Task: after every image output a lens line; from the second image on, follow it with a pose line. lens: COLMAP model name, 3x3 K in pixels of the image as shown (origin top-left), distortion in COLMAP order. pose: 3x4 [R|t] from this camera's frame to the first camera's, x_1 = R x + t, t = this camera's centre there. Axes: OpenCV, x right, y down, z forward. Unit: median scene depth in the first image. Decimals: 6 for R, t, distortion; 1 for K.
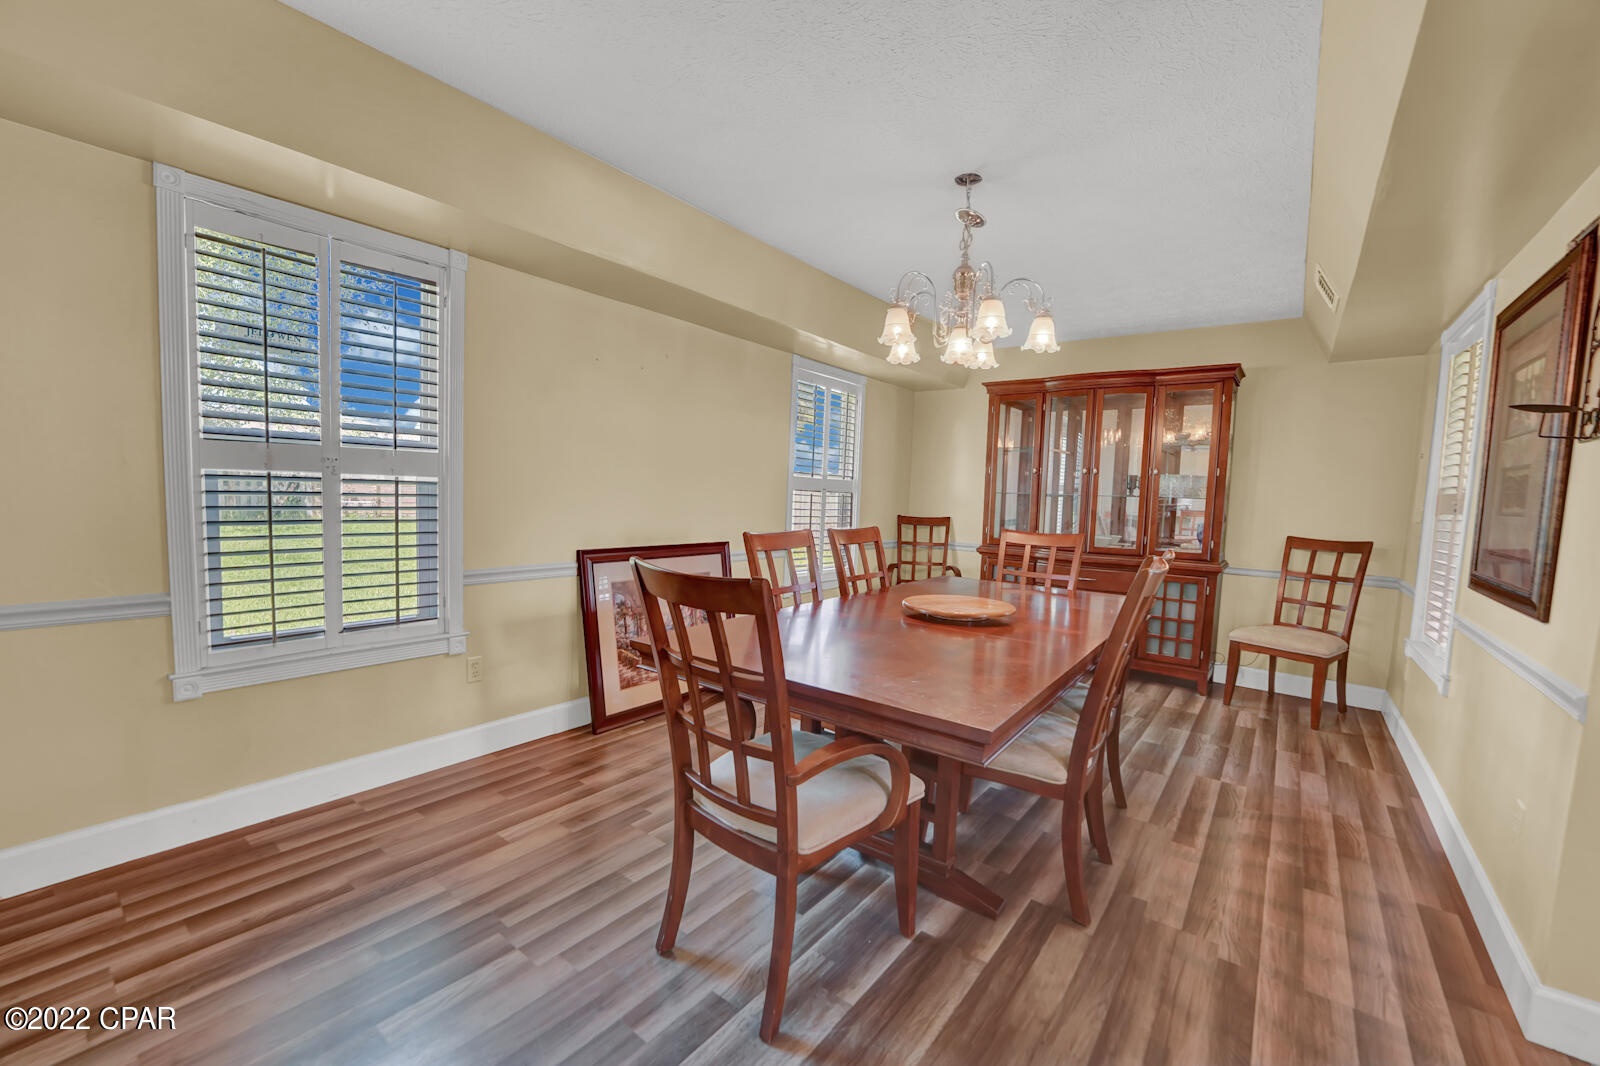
lens RADIAL K [[653.2, 0, 786.7], [0, 653.2, 546.1], [0, 0, 1]] dist [-0.025224, 0.000239]
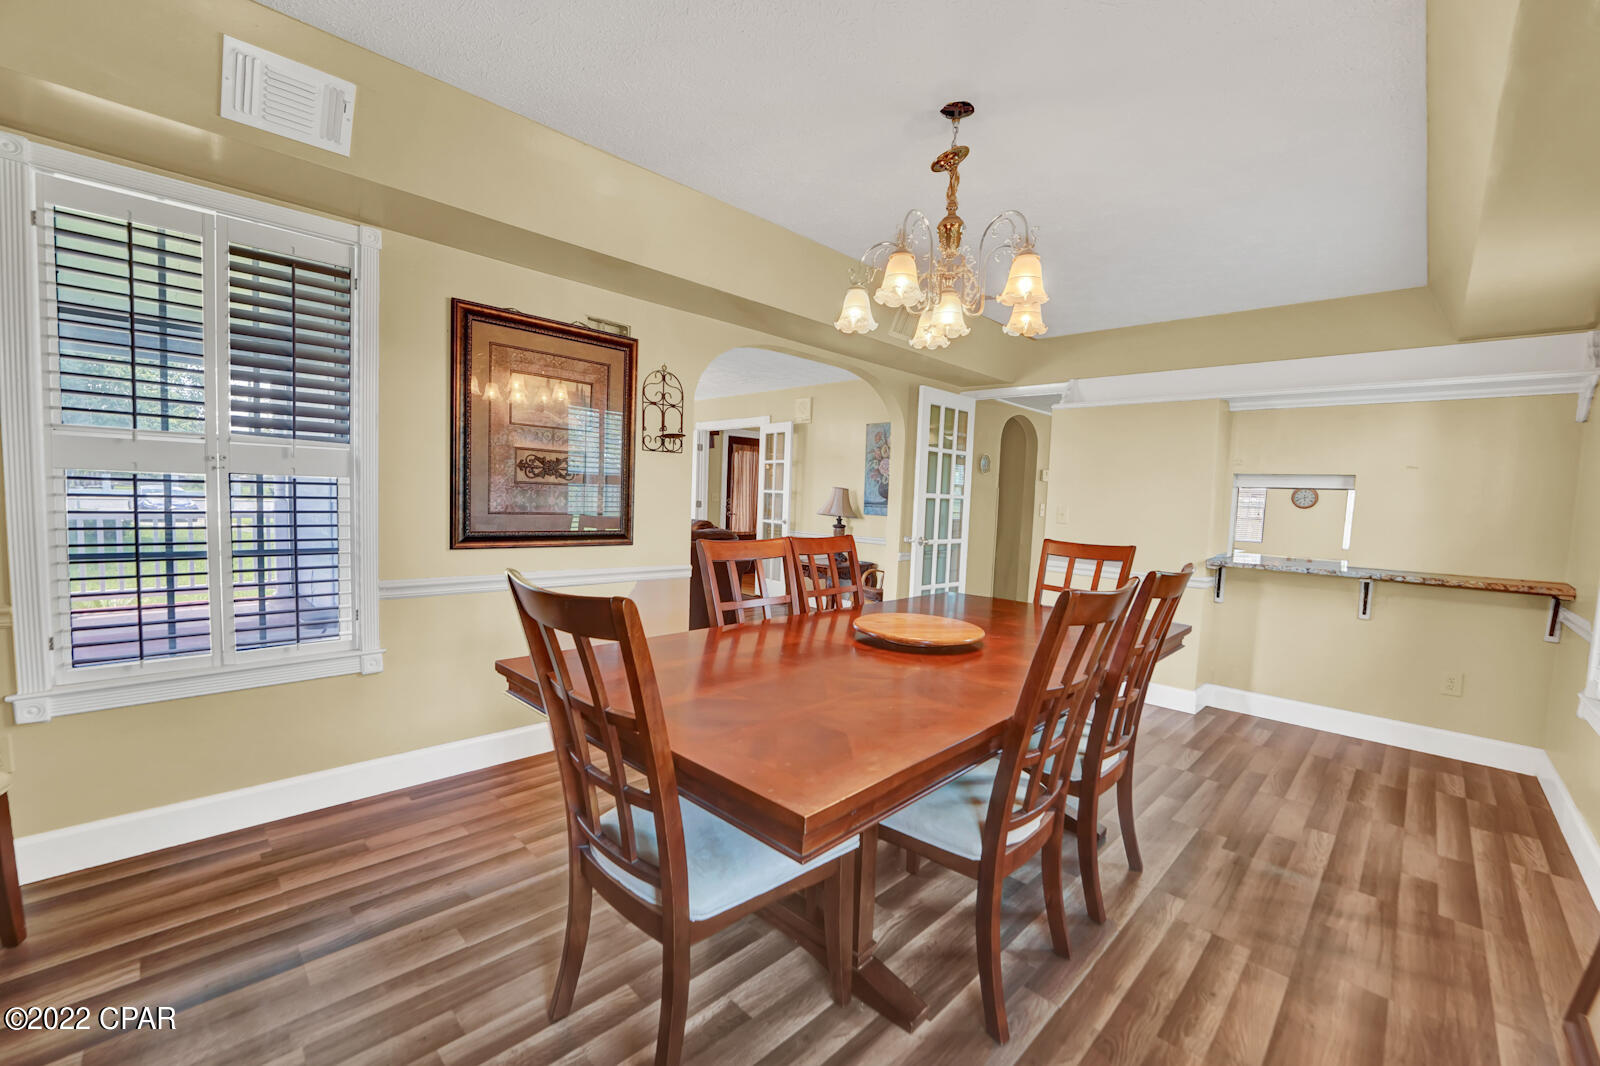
lens RADIAL K [[653.2, 0, 786.7], [0, 653.2, 546.1], [0, 0, 1]] dist [-0.025224, 0.000239]
pose [[-0.990184, -0.080622, 0.114172, 0.271683], [-0.060875, 0.984084, 0.166950, -0.114872], [-0.125814, 0.158361, -0.979333, 1.455104]]
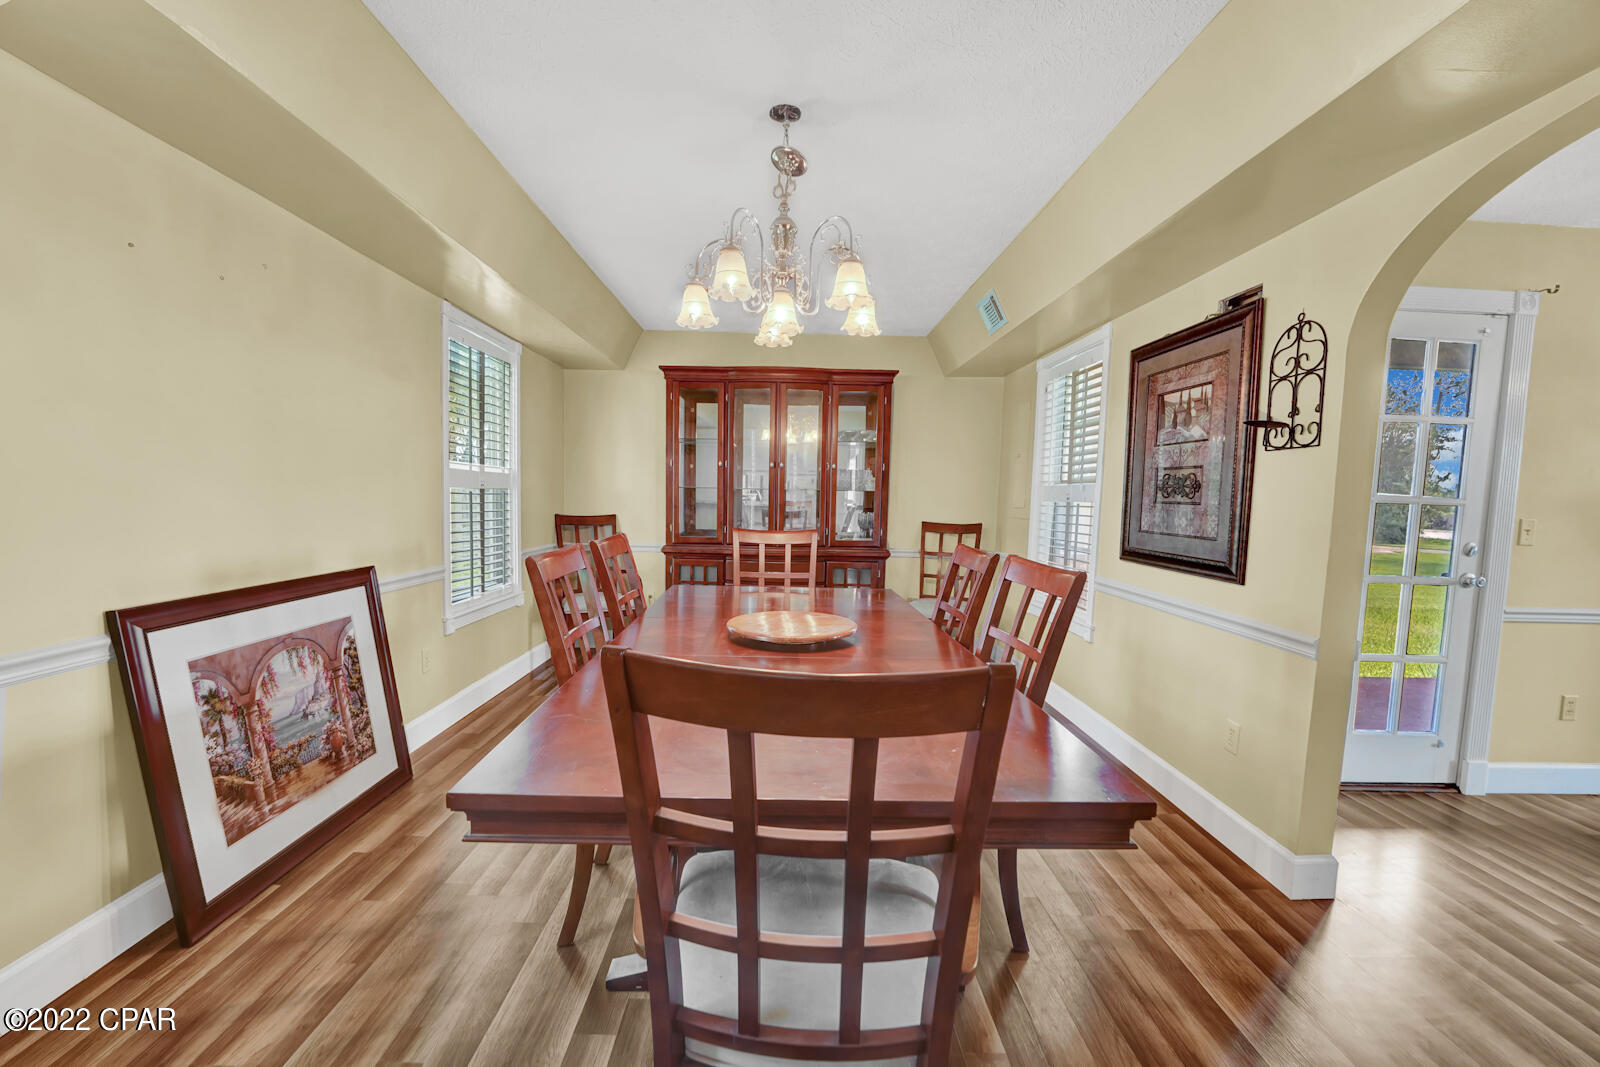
lens RADIAL K [[653.2, 0, 786.7], [0, 653.2, 546.6], [0, 0, 1]] dist [-0.025224, 0.000239]
pose [[0.784224, -0.065709, 0.616989, -0.202784], [0.056618, 0.997806, 0.034302, -0.031320], [-0.617889, 0.008033, 0.786224, 0.268624]]
